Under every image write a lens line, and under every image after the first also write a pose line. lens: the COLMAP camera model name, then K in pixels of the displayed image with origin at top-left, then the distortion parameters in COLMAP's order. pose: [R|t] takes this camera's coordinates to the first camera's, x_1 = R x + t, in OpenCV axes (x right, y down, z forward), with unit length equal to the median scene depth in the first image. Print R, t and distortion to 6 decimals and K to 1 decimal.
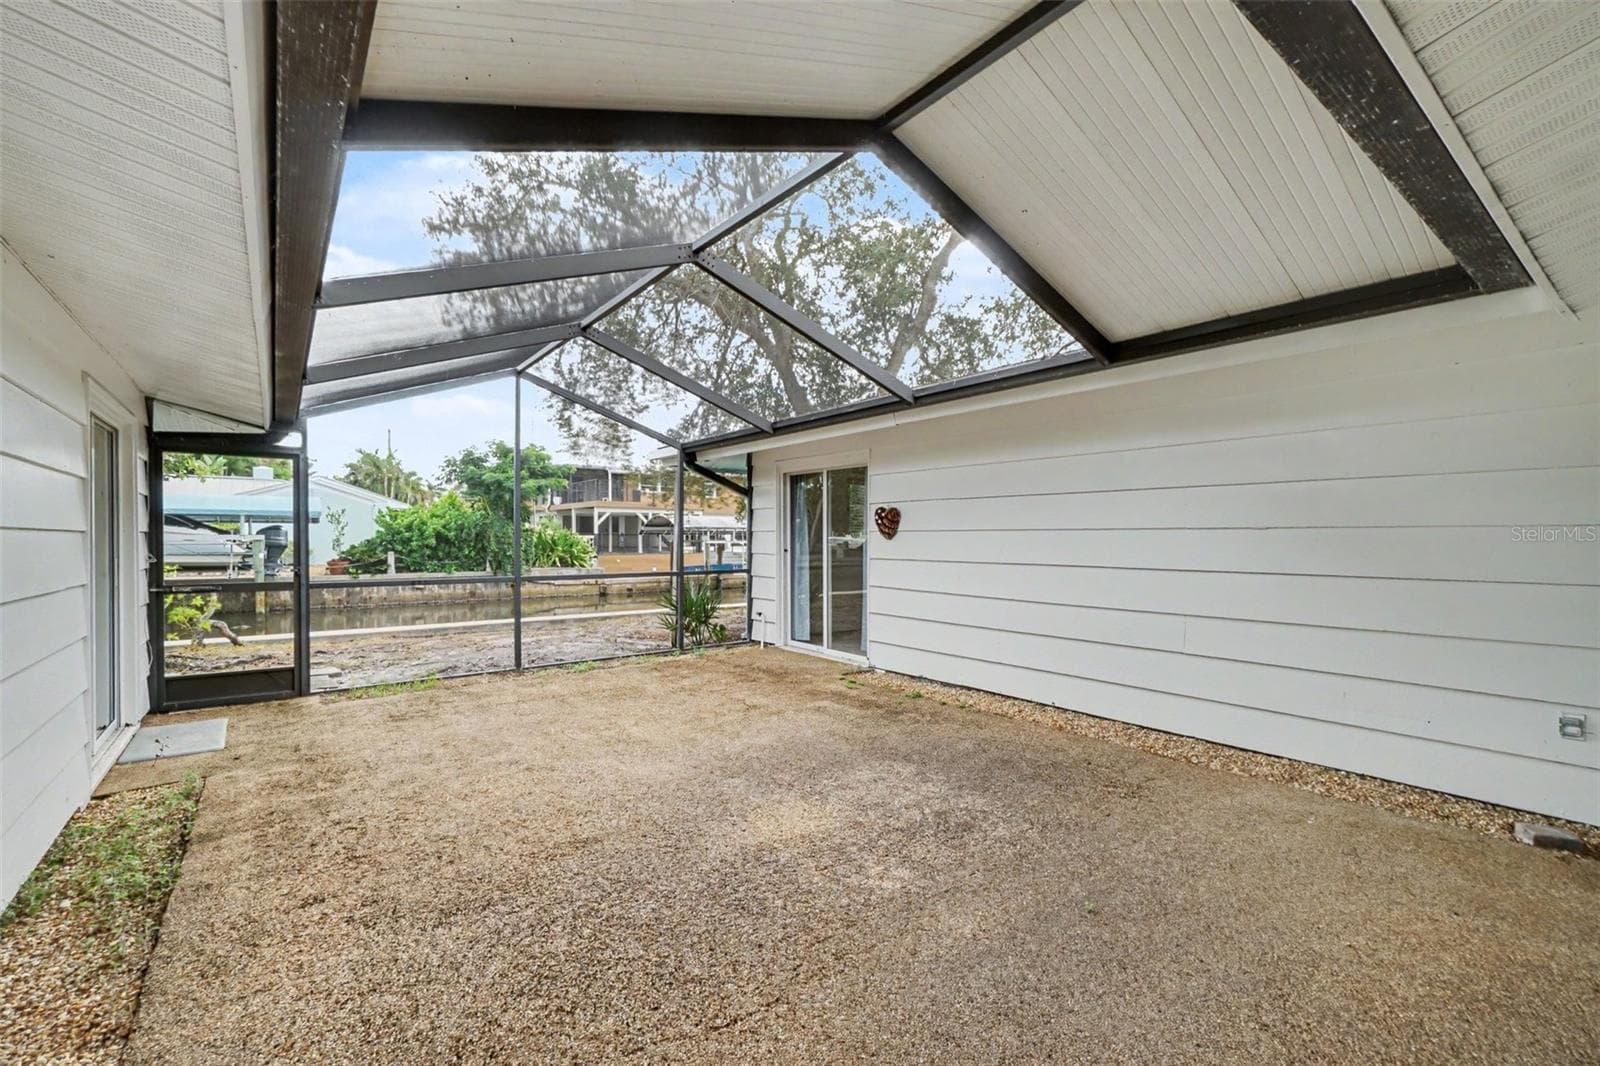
lens RADIAL K [[691.5, 0, 802.4], [0, 691.5, 555.1], [0, 0, 1]] dist [-0.018761, -0.000174]
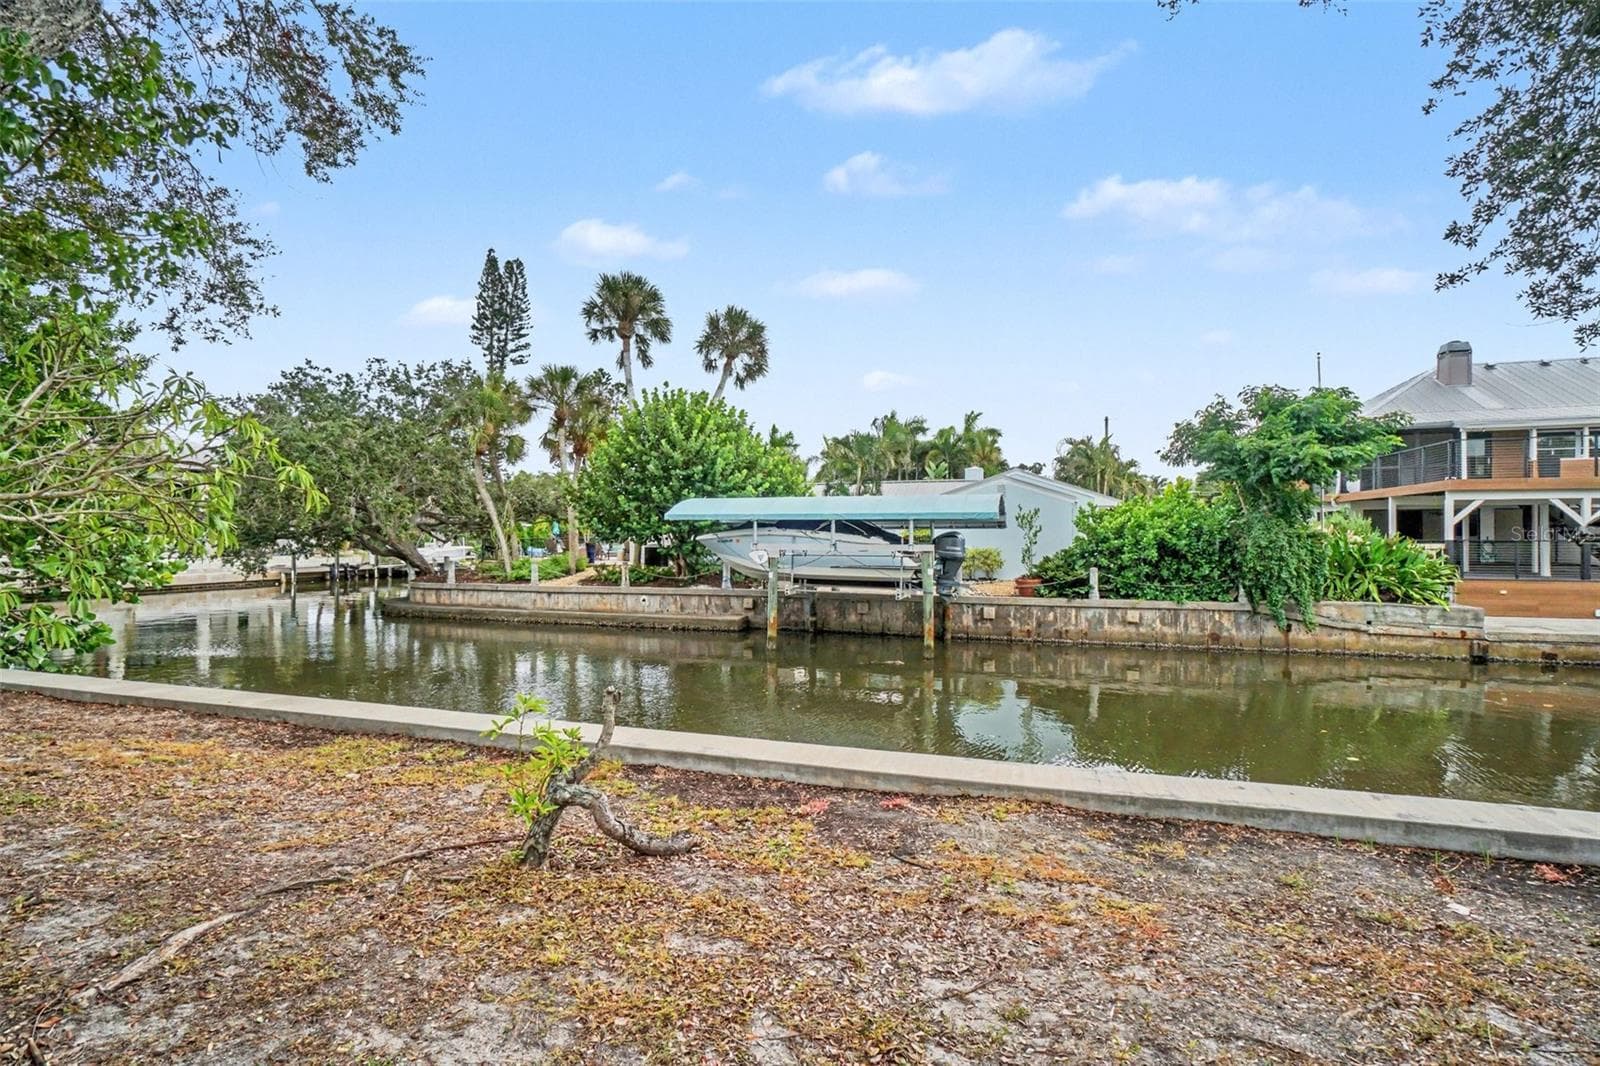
lens RADIAL K [[735.5, 0, 792.7], [0, 735.5, 527.9], [0, 0, 1]] dist [-0.002104, -0.000718]
pose [[0.577582, -0.011338, -0.816254, -0.166391], [-0.021611, 0.999341, -0.029173, -0.017079], [0.816046, 0.034490, 0.576957, 0.320392]]
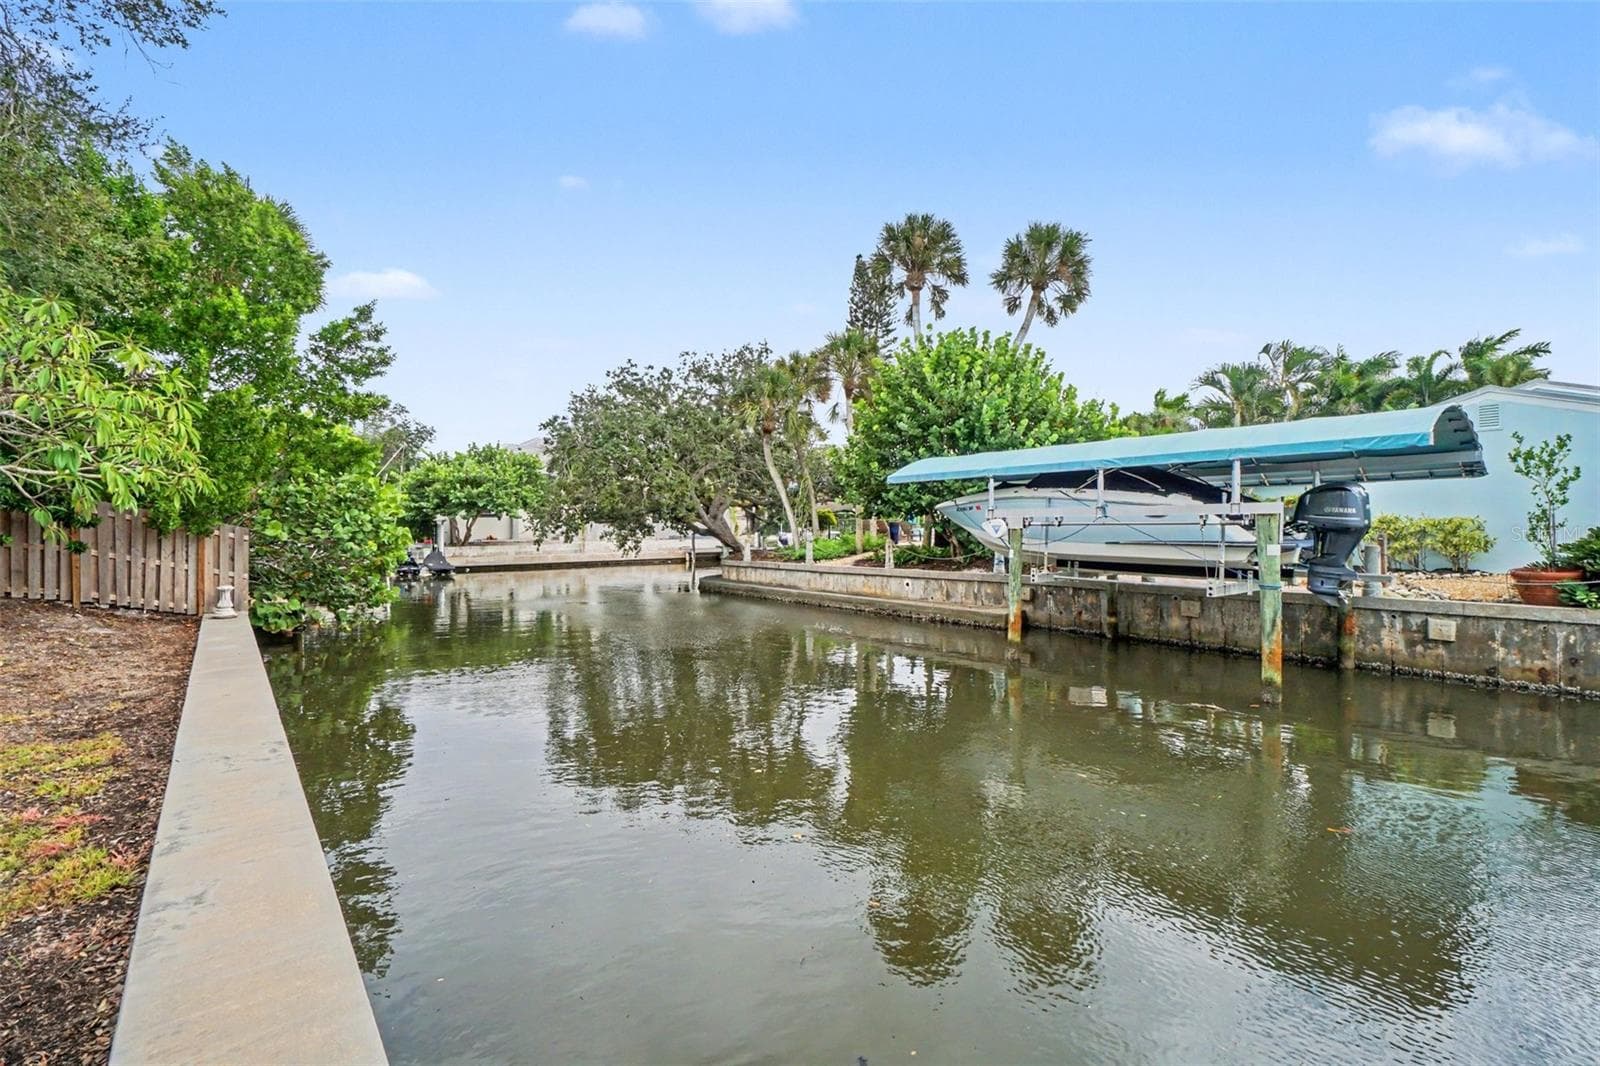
lens RADIAL K [[686.9, 0, 791.2], [0, 686.9, 530.9], [0, 0, 1]] dist [-0.001781, -0.000227]
pose [[0.037359, 0.000081, -0.999302, -0.300254], [-0.022410, 0.999749, -0.000756, -0.003235], [0.999051, 0.022423, 0.037351, 0.551967]]
